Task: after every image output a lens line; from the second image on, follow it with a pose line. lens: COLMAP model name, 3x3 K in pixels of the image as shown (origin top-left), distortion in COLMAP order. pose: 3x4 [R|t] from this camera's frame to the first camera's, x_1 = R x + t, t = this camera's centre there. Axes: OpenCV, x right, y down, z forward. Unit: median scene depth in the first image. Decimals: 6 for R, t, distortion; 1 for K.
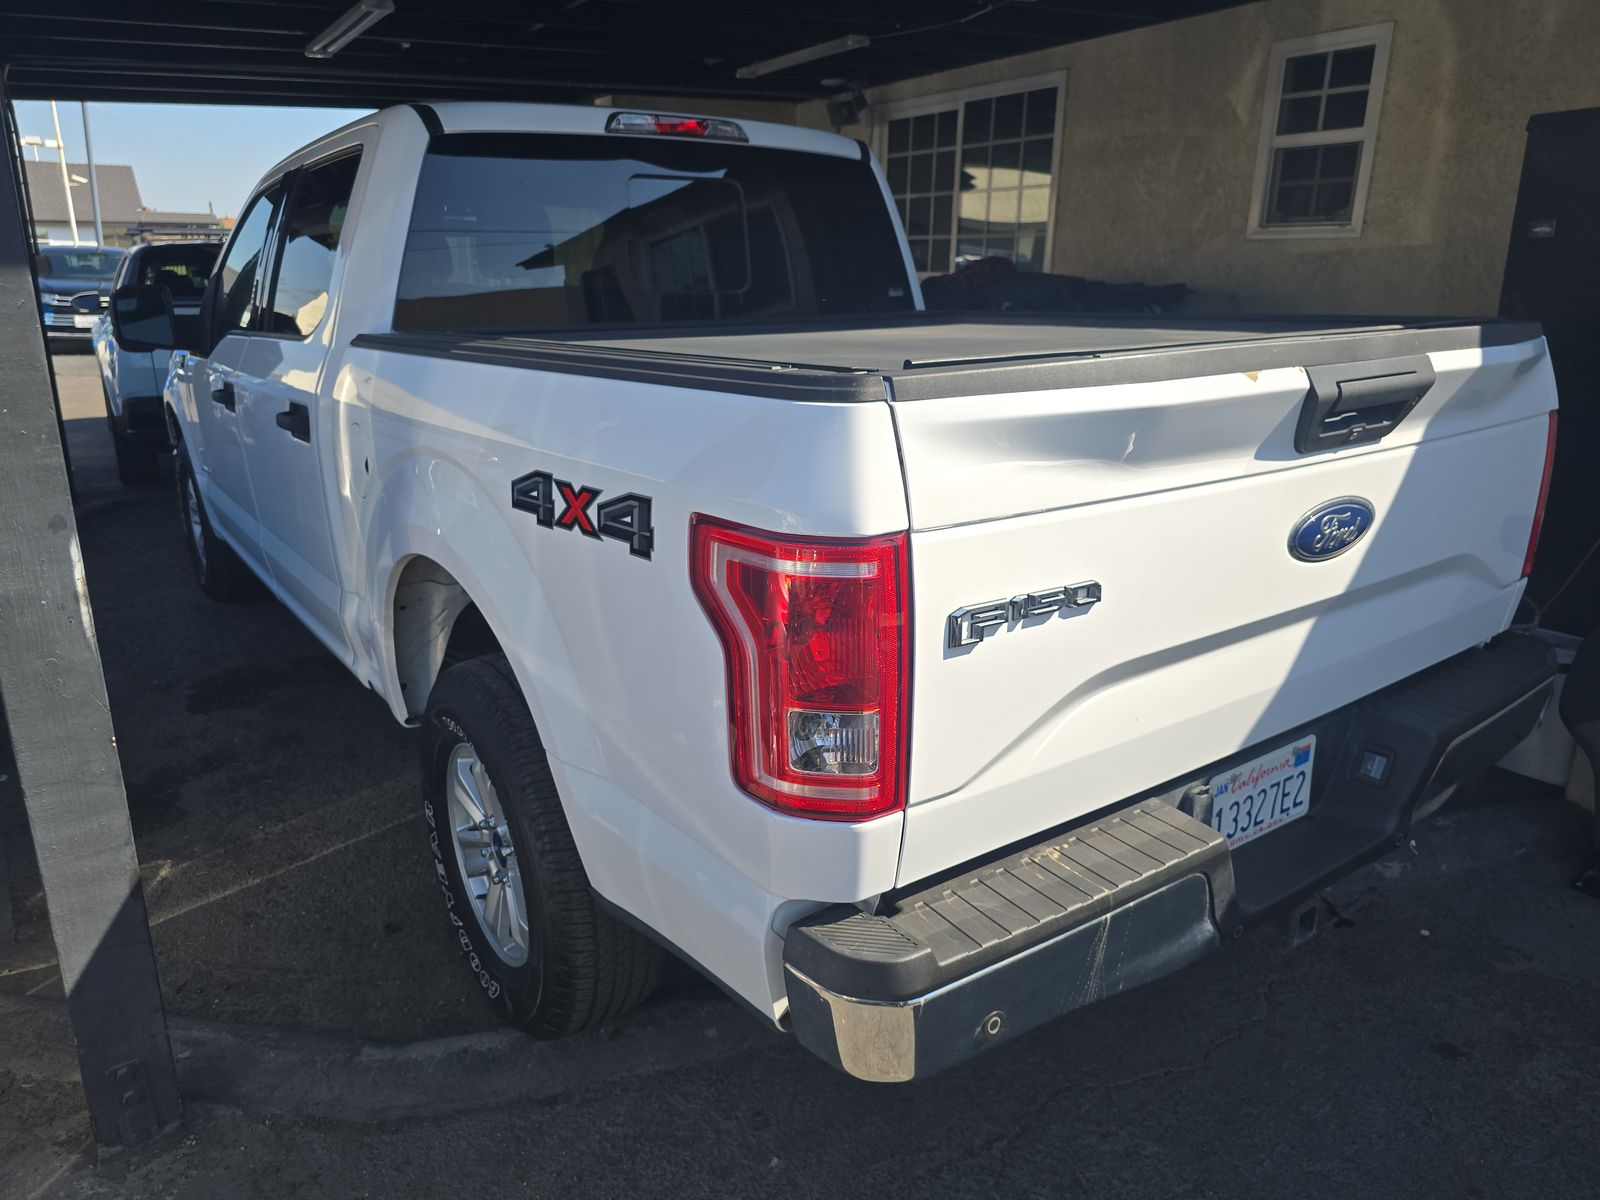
lens RADIAL K [[1089.2, 0, 800.0], [0, 1089.2, 611.9], [0, 0, 1]] dist [0.026443, -0.024731]
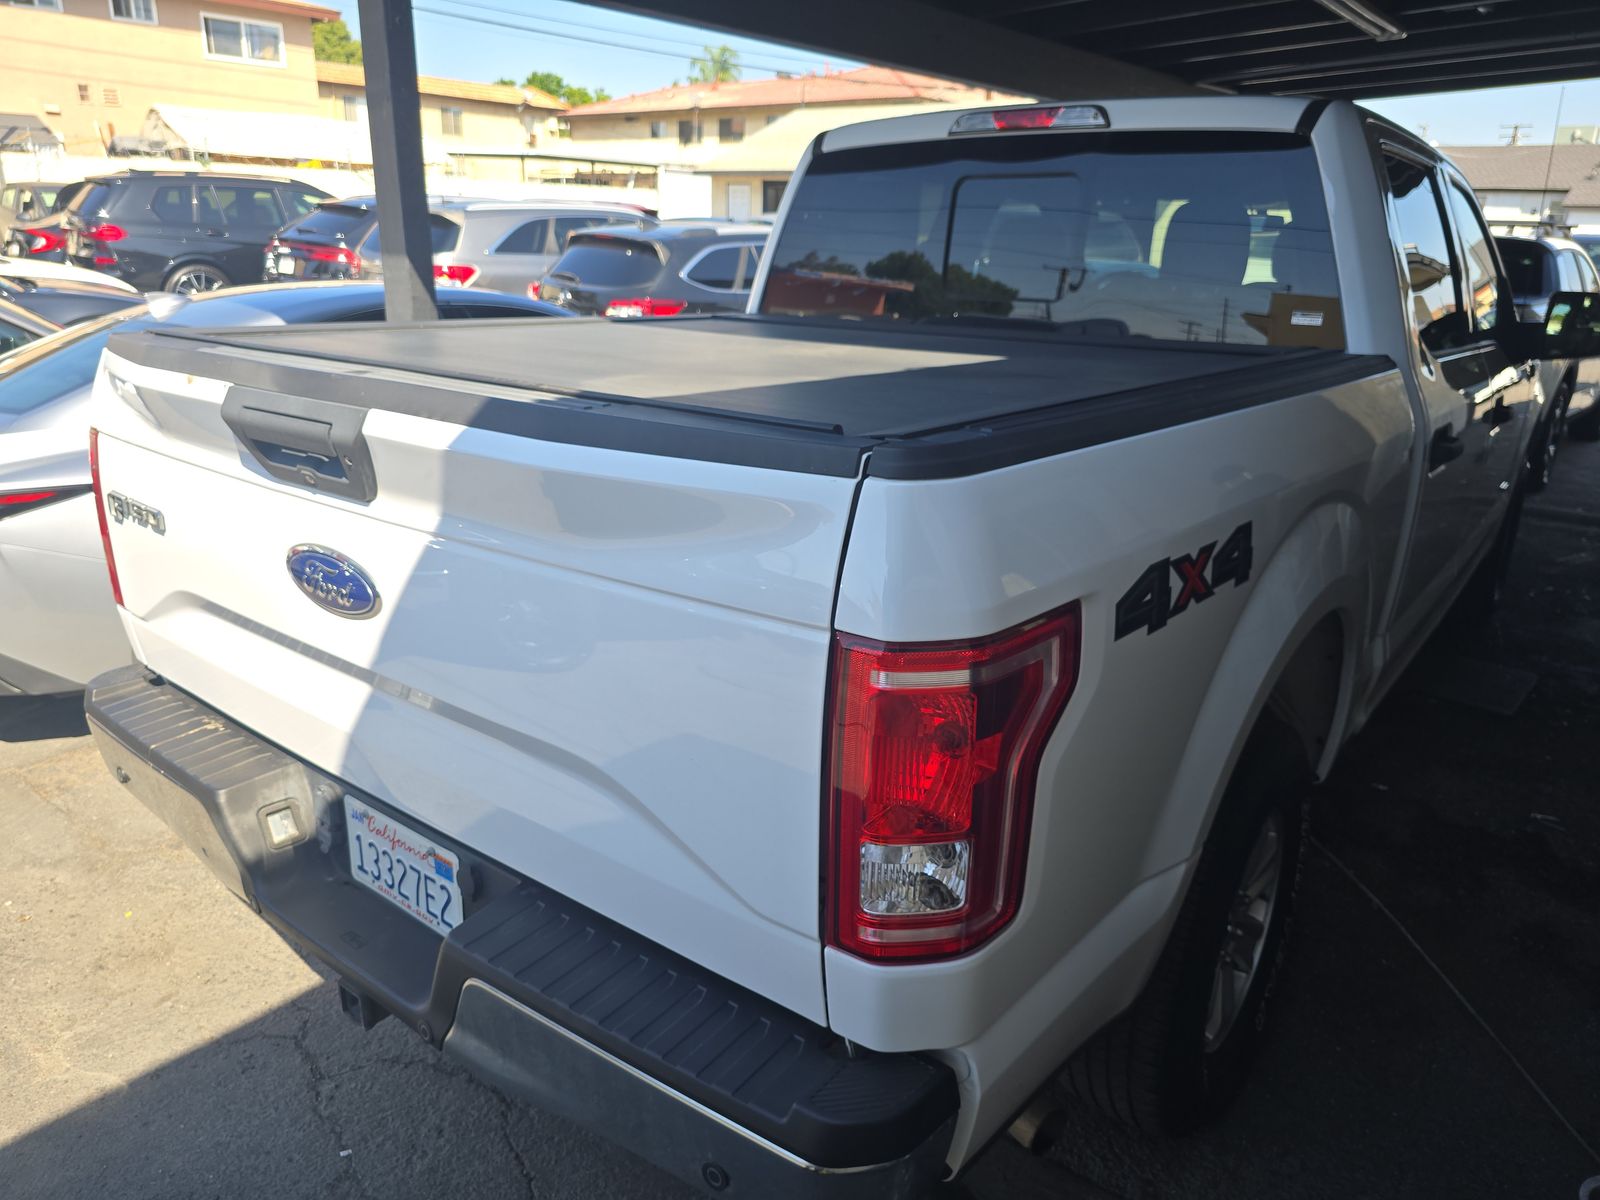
lens RADIAL K [[1089.2, 0, 797.9], [0, 1089.2, 596.5], [0, 0, 1]] dist [0.026443, -0.024731]
pose [[0.277711, 0.308319, -0.909844, 0.455913], [-0.308117, 0.925650, 0.219629, -0.122130], [0.909912, 0.219345, 0.352061, 0.334121]]
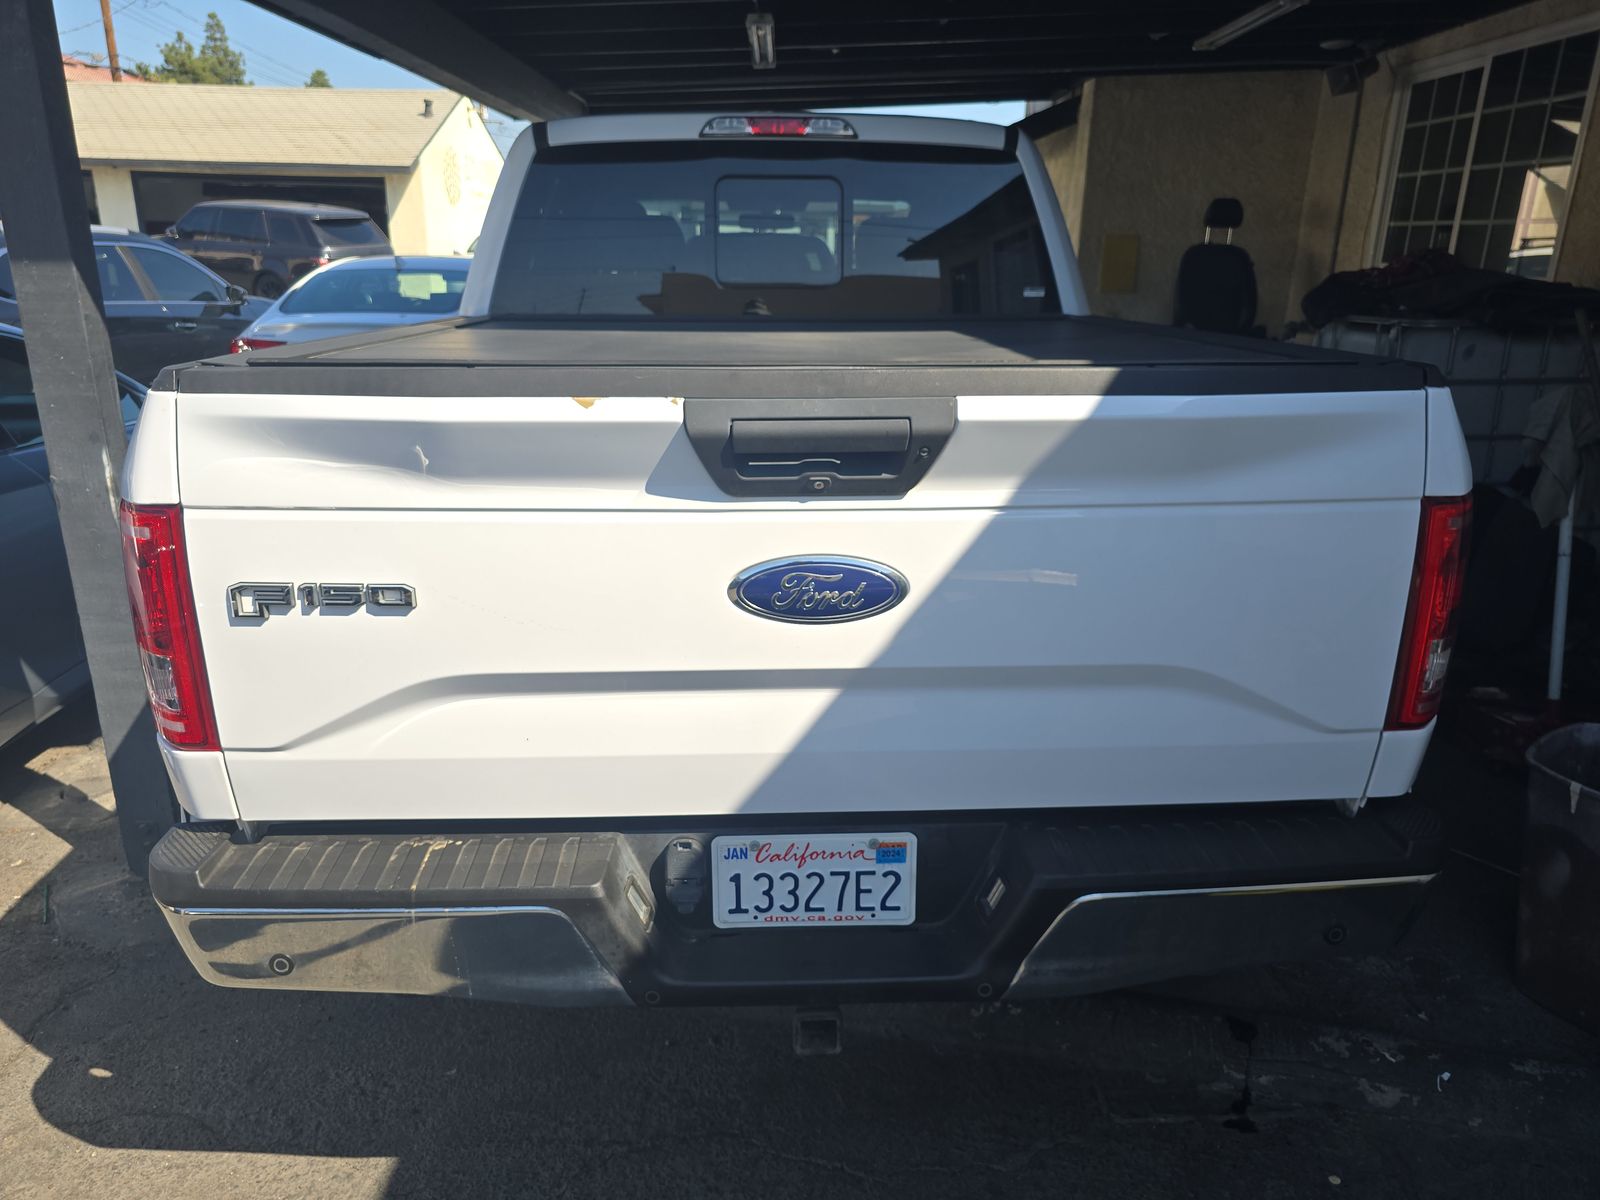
lens RADIAL K [[1089.2, 0, 803.7], [0, 1089.2, 606.8], [0, 0, 1]] dist [0.026443, -0.024731]
pose [[0.837254, 0.179011, -0.516682, 0.298618], [-0.173510, 0.983038, 0.059422, -0.035969], [0.518555, 0.039898, 0.854113, 0.083307]]
